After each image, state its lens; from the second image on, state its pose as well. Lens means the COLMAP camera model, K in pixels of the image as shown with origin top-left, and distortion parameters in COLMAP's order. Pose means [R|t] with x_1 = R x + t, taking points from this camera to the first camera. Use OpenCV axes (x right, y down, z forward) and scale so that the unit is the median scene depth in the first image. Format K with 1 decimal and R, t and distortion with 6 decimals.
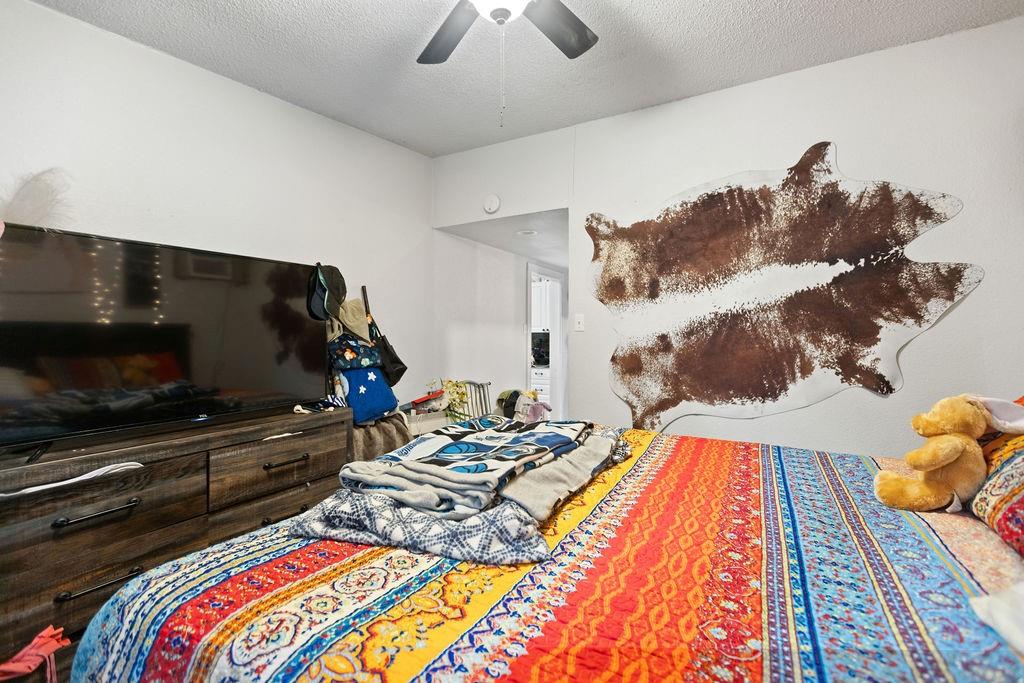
lens RADIAL K [[465.3, 0, 511.5], [0, 465.3, 339.5], [0, 0, 1]] dist [0.002310, -0.000808]
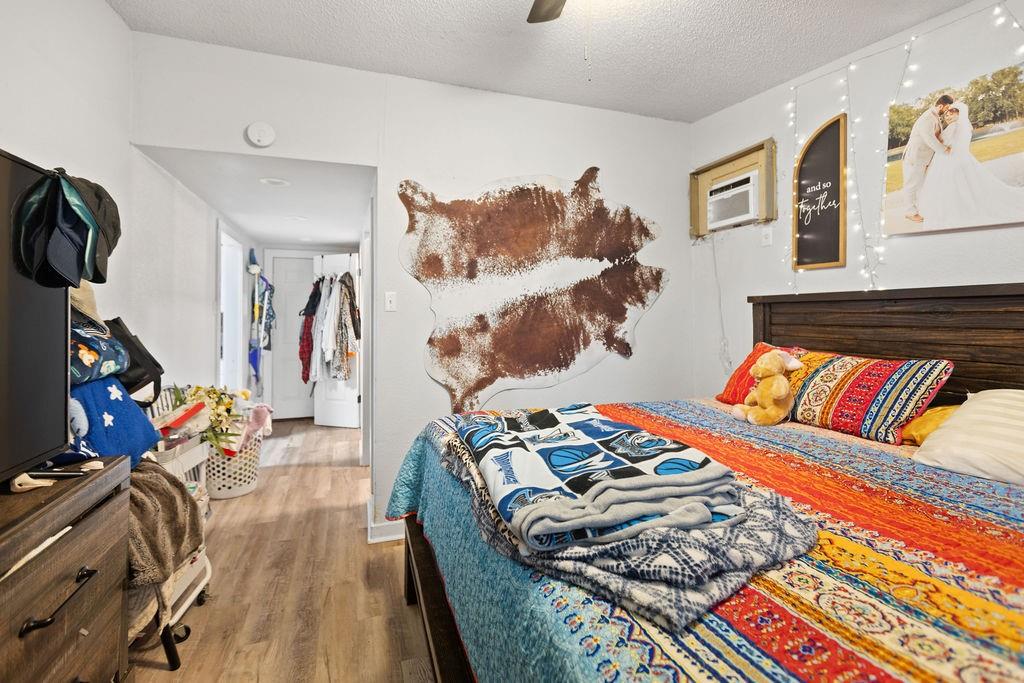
lens RADIAL K [[465.3, 0, 538.5], [0, 465.3, 311.9], [0, 0, 1]] dist [0.002310, -0.000808]
pose [[0.645695, 0.001703, 0.763594, -0.406453], [0.010882, 0.999875, -0.011432, -0.004304], [-0.763518, 0.015691, 0.645596, 0.272130]]
